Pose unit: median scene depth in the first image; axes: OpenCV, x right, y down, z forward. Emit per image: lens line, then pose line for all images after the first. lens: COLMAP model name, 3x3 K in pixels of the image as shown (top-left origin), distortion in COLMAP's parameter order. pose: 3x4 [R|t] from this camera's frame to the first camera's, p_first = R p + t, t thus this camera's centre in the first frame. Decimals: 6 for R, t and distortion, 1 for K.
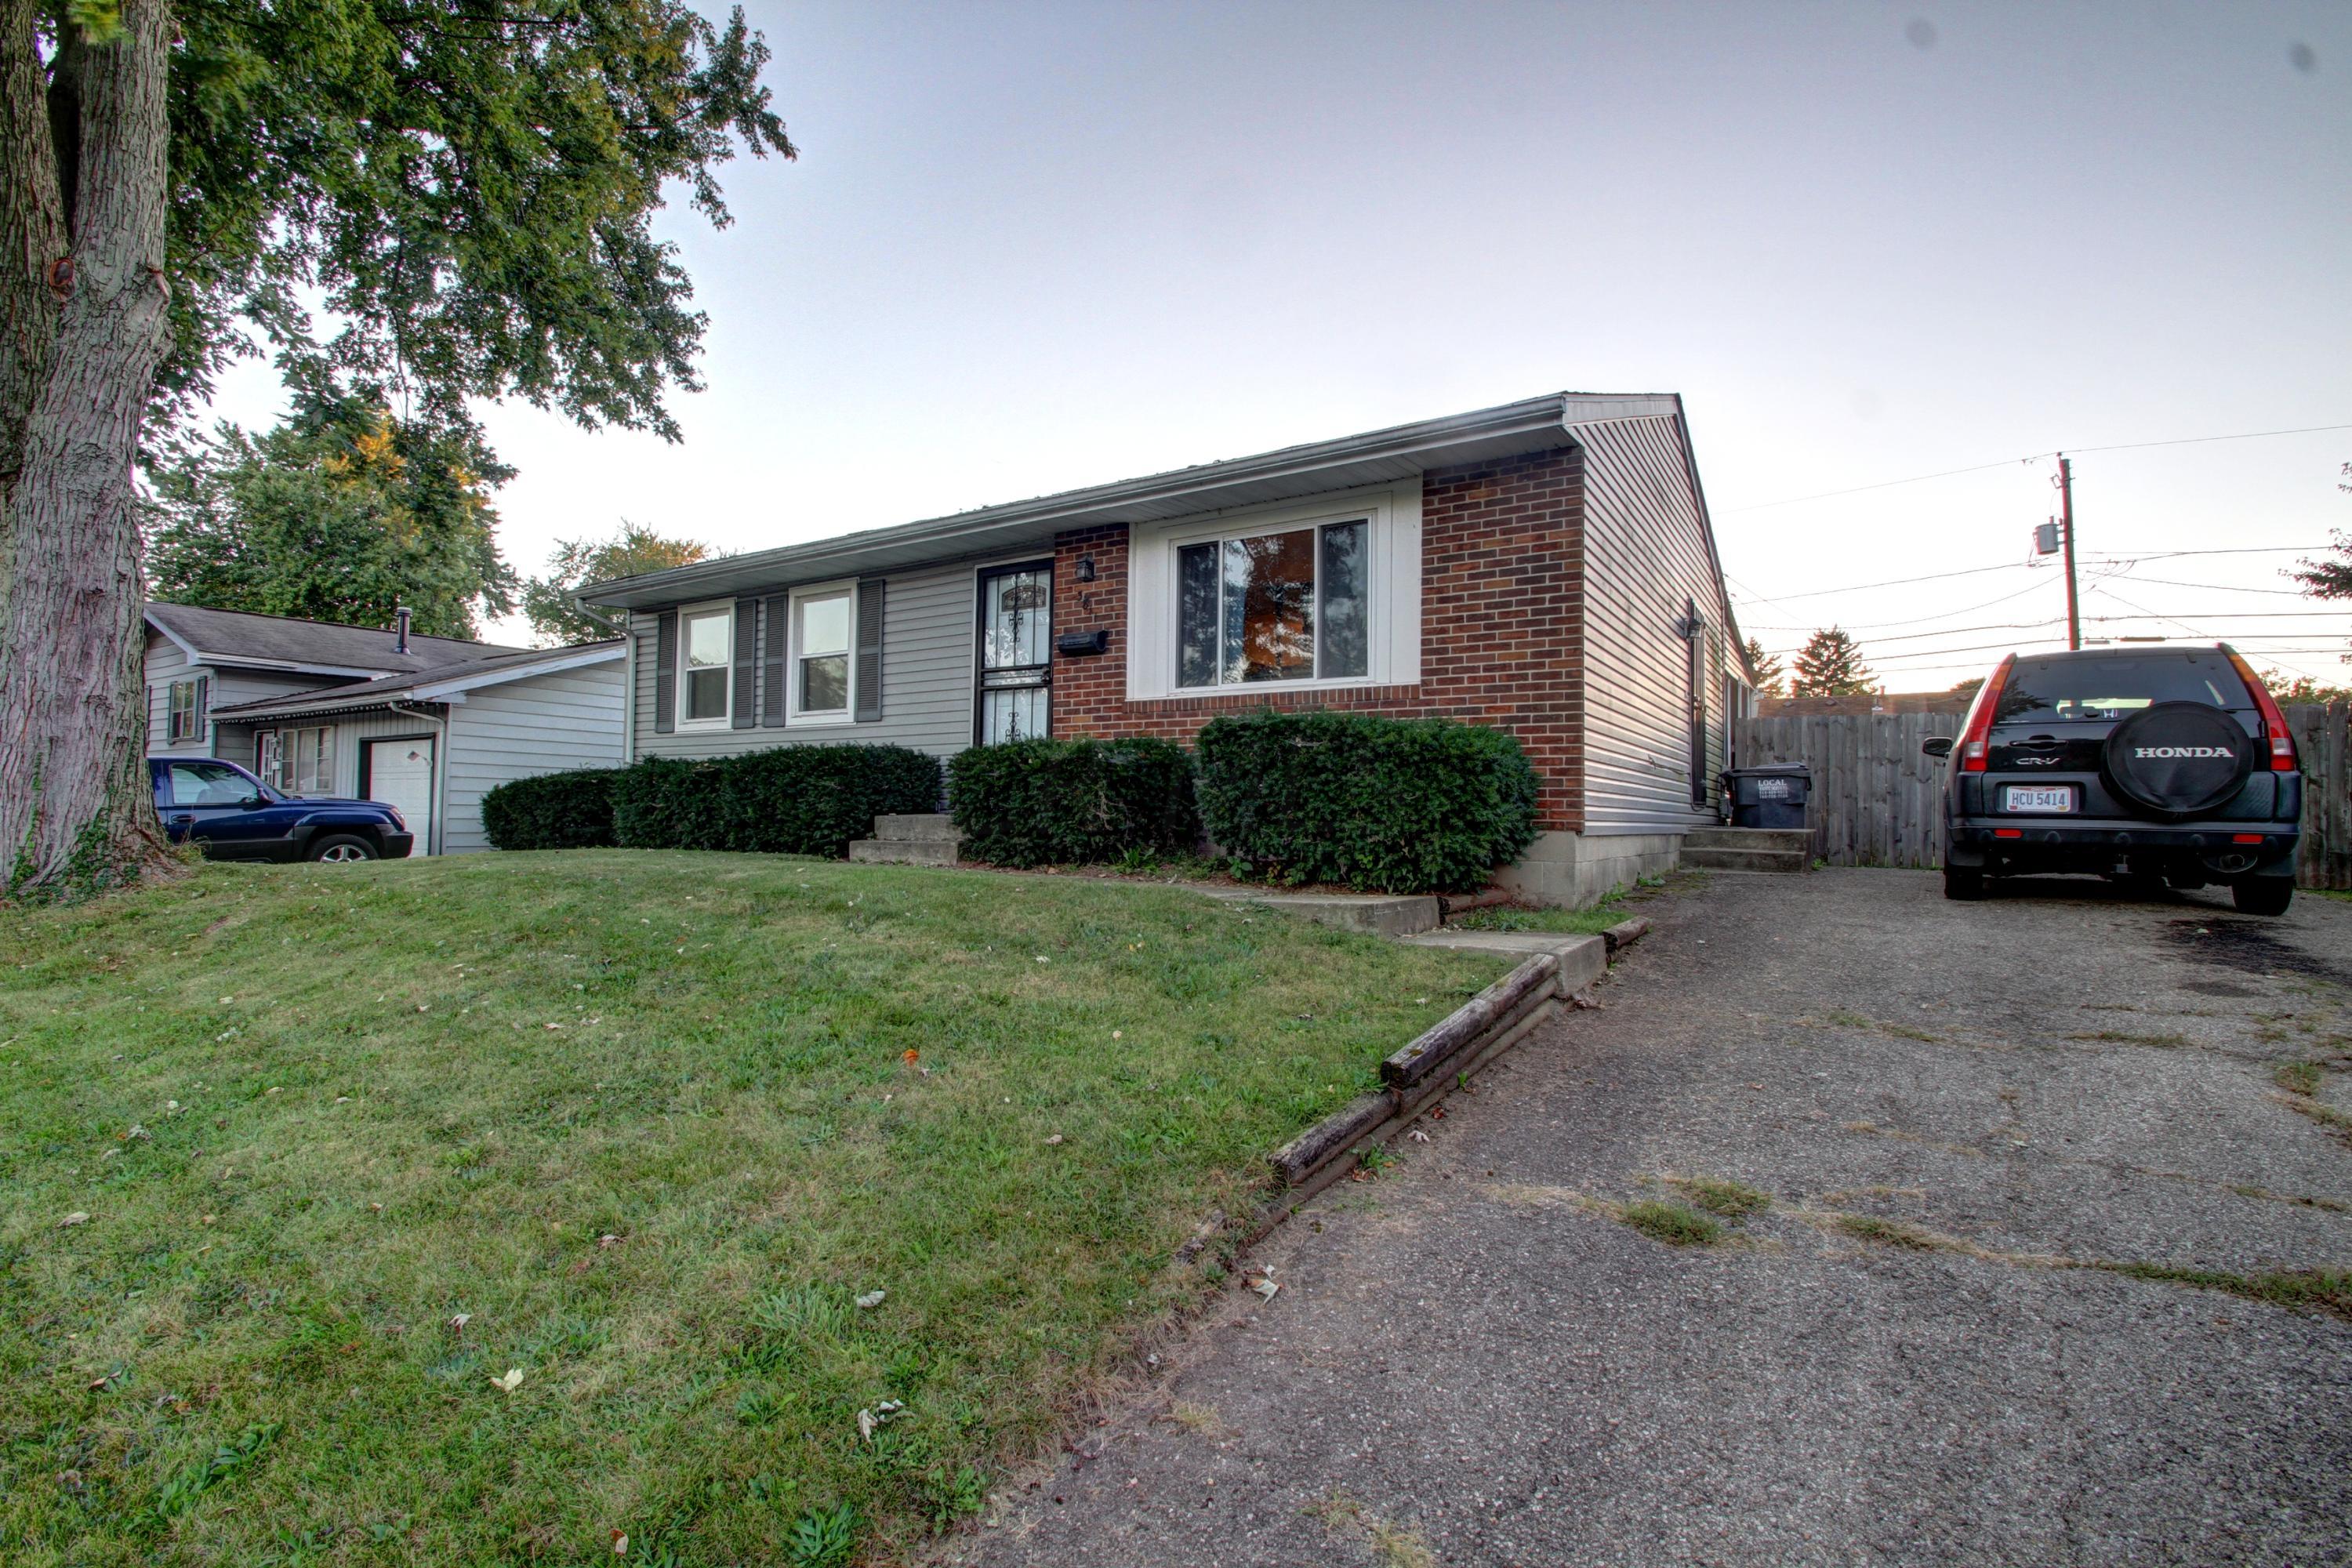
lens RADIAL K [[1081.2, 0, 1176.0], [0, 1081.2, 784.0], [0, 0, 1]] dist [0.000009, -0.000290]
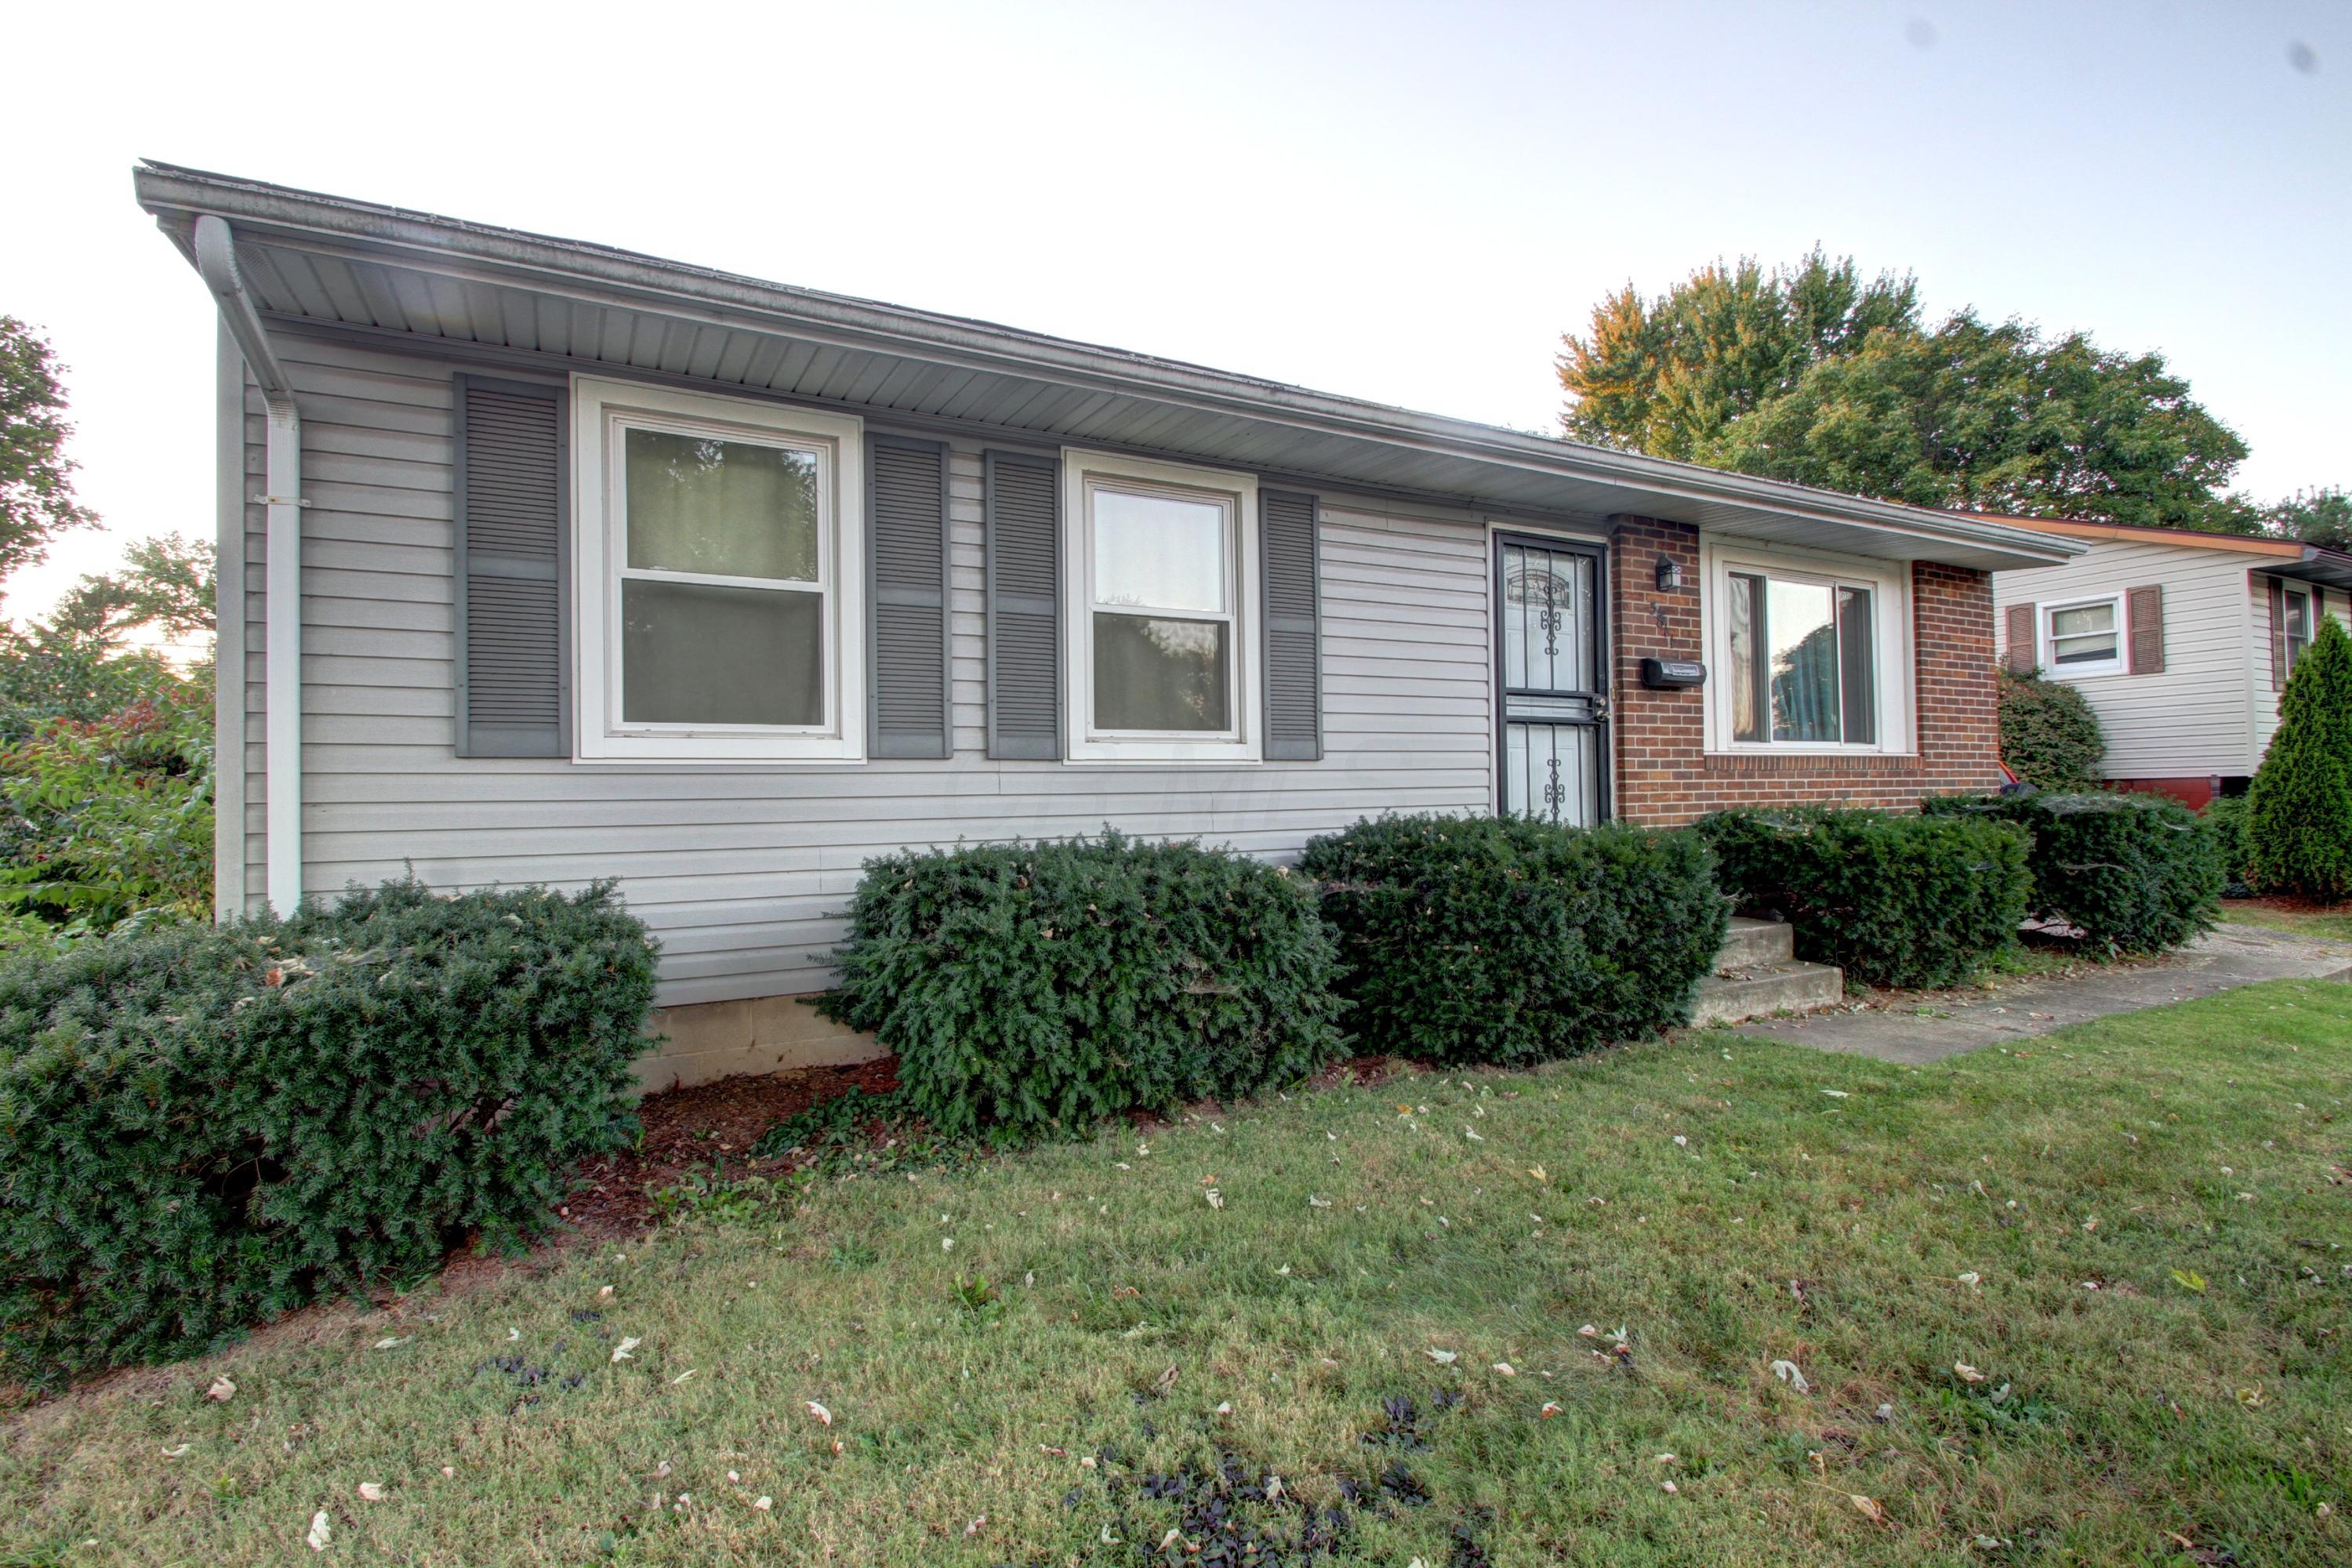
lens RADIAL K [[1081.2, 0, 1176.0], [0, 1081.2, 784.0], [0, 0, 1]] dist [0.000009, -0.000290]
pose [[0.483671, -0.003767, 0.875242, -0.843931], [-0.001526, 0.999986, 0.005148, -0.053744], [-0.875248, -0.003826, 0.483658, 0.875256]]
